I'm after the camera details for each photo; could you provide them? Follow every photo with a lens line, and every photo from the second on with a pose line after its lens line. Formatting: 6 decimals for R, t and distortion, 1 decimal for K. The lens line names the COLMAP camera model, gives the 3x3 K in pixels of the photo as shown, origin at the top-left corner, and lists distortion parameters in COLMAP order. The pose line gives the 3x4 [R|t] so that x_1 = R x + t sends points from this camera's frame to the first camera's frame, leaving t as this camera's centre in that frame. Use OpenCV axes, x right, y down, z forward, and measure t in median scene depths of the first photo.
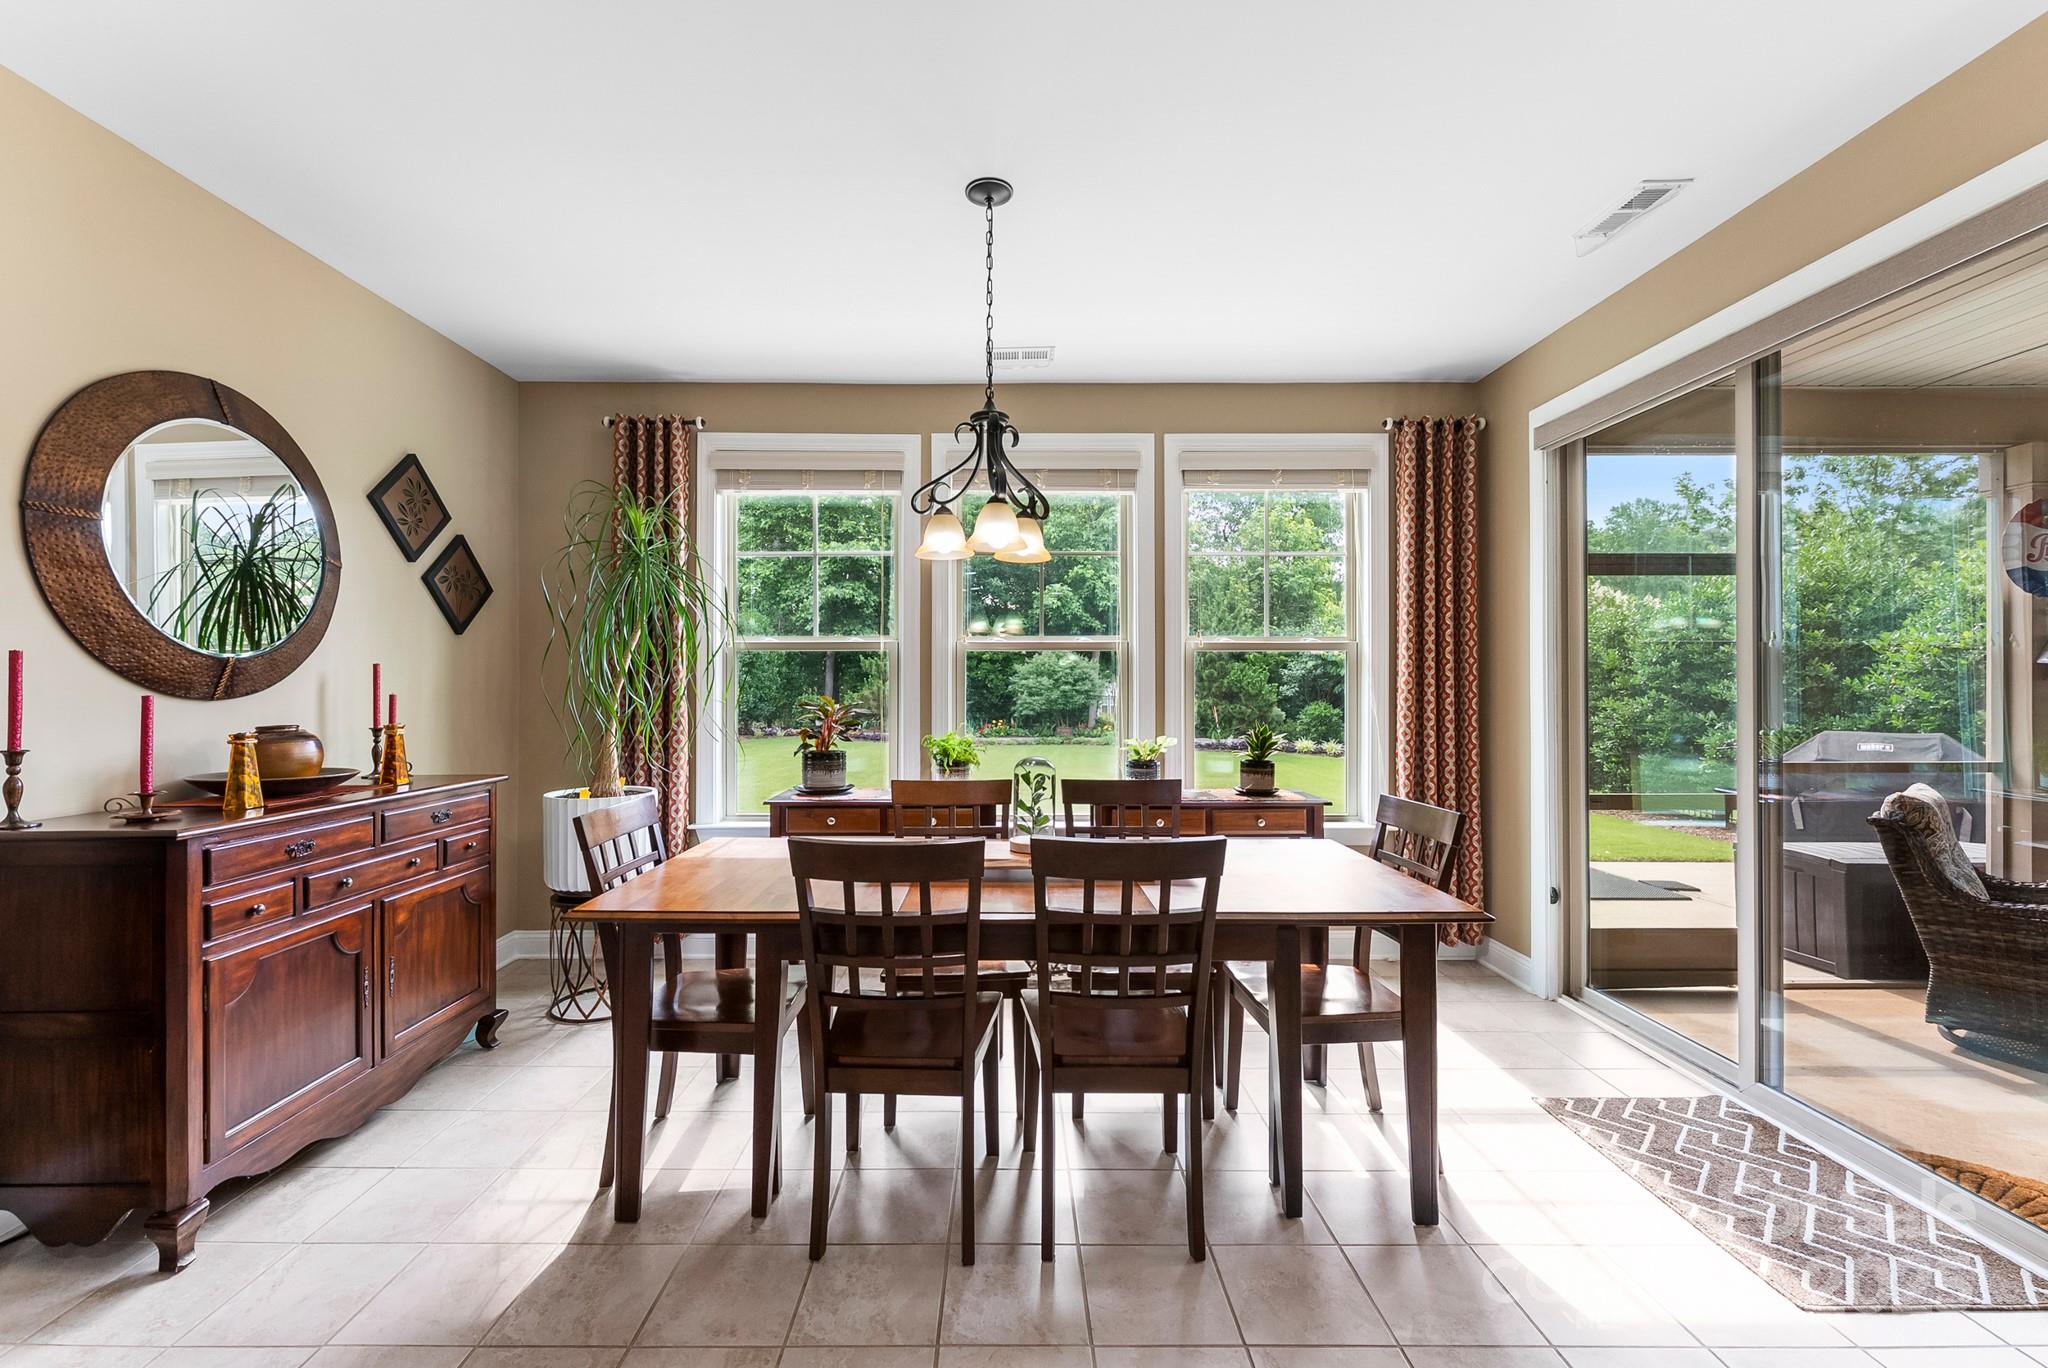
lens RADIAL K [[833.2, 0, 1008.9], [0, 833.2, 682.9], [0, 0, 1]] dist [0.003491, -0.000495]
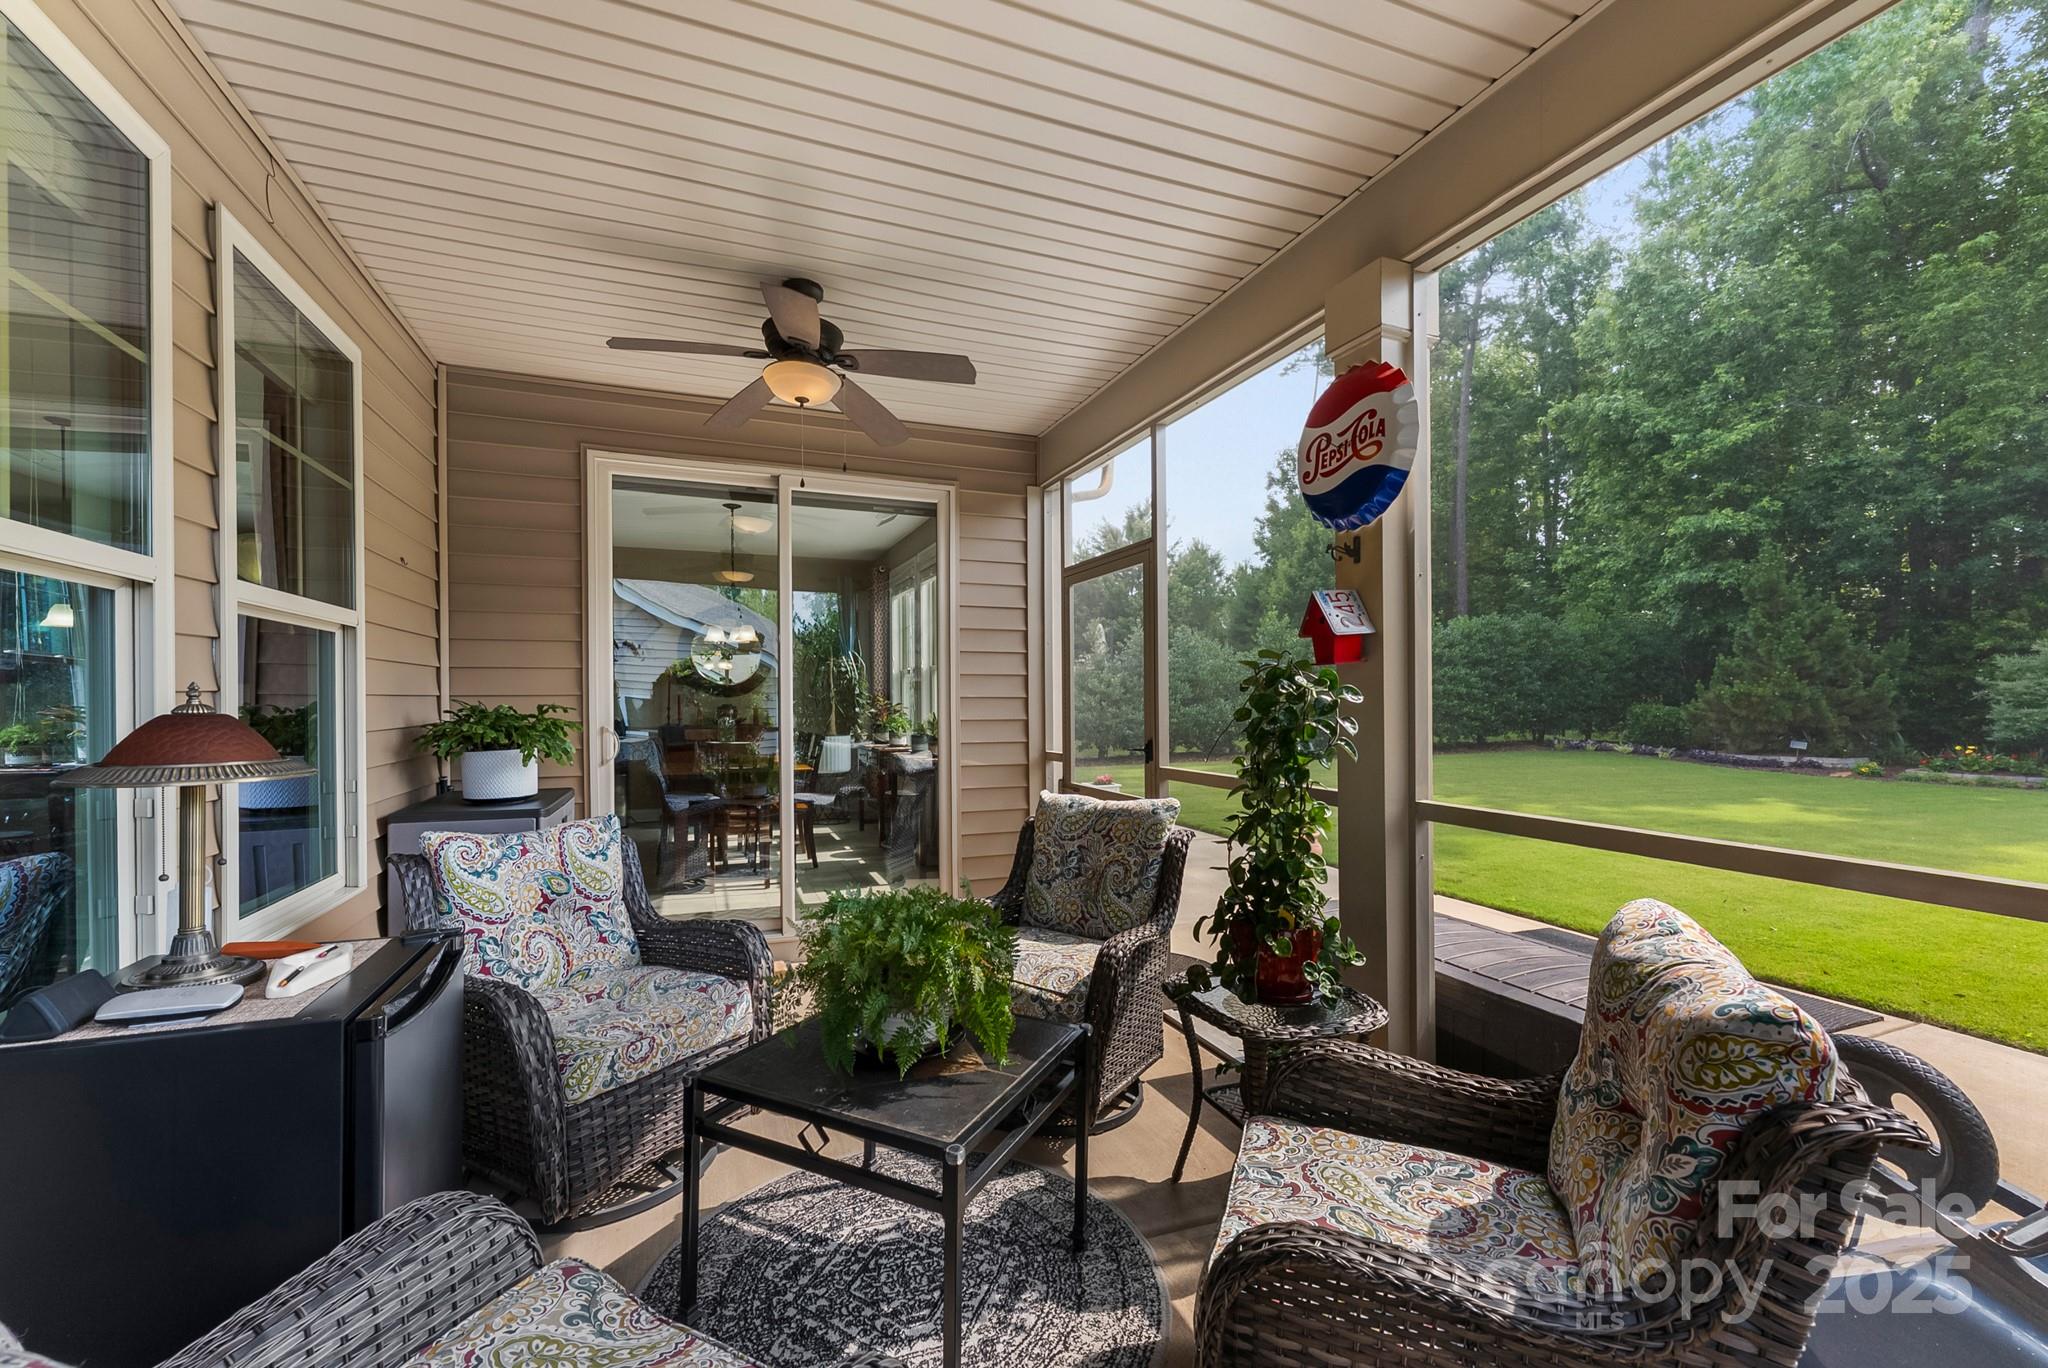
lens RADIAL K [[833.2, 0, 1014.7], [0, 833.2, 699.8], [0, 0, 1]] dist [0.003491, -0.000495]
pose [[0.360182, -0.002488, -0.932879, 0.685241], [0.007985, 0.999968, 0.000416, 0.008710], [0.932848, -0.007599, 0.360190, 0.215226]]
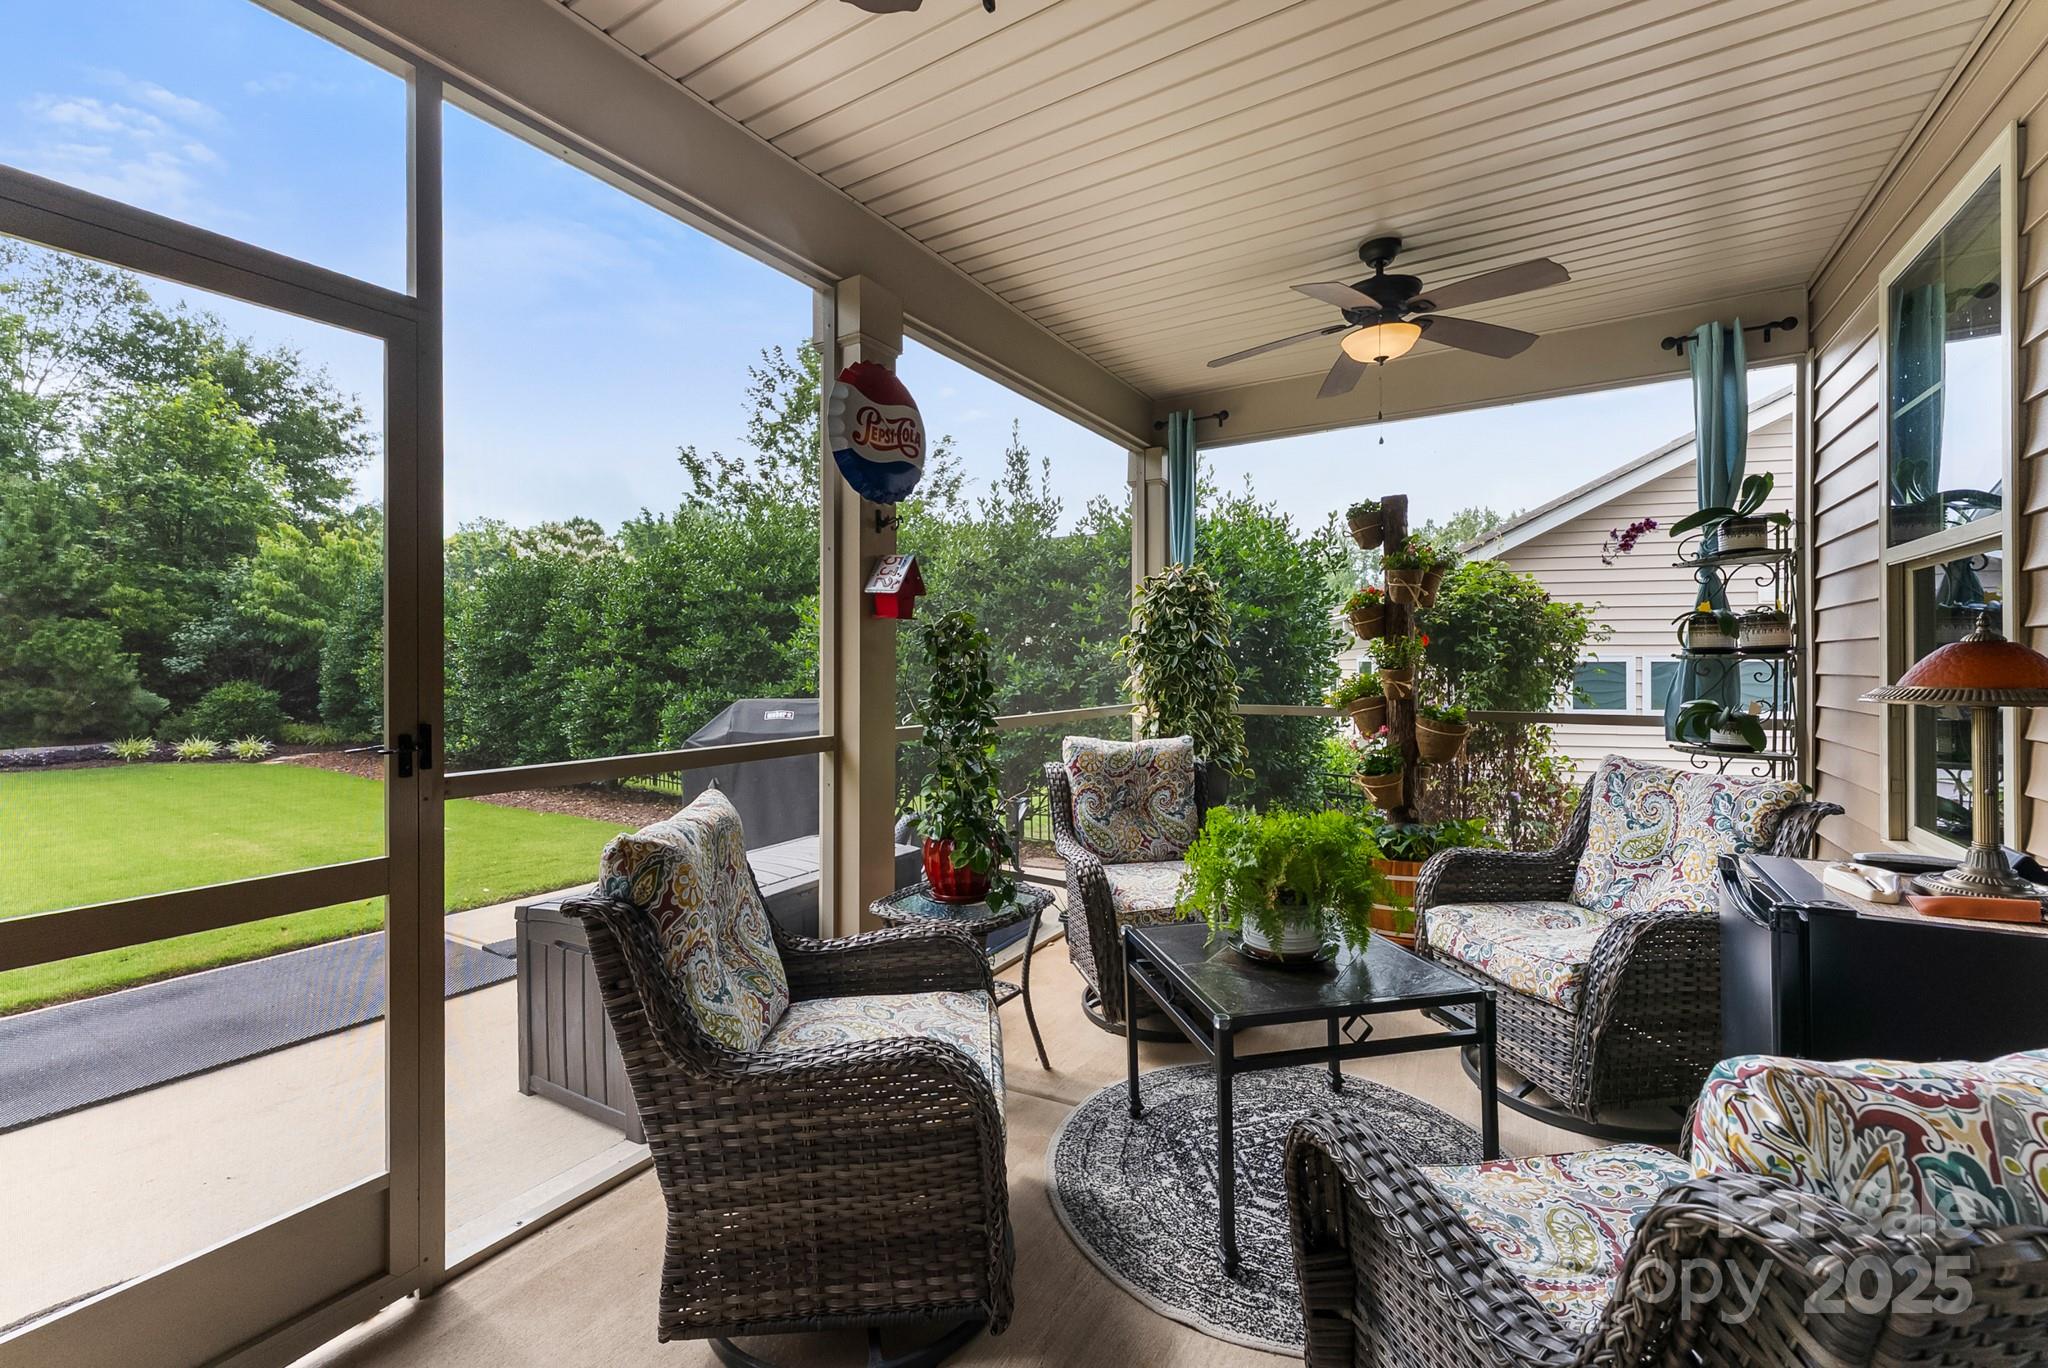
lens RADIAL K [[833.2, 0, 1024.9], [0, 833.2, 667.4], [0, 0, 1]] dist [0.003491, -0.000495]
pose [[0.532257, -0.003559, 0.846575, 0.280053], [-0.001579, 0.999985, 0.005196, 0.013787], [-0.846581, -0.004103, 0.532244, 0.203142]]
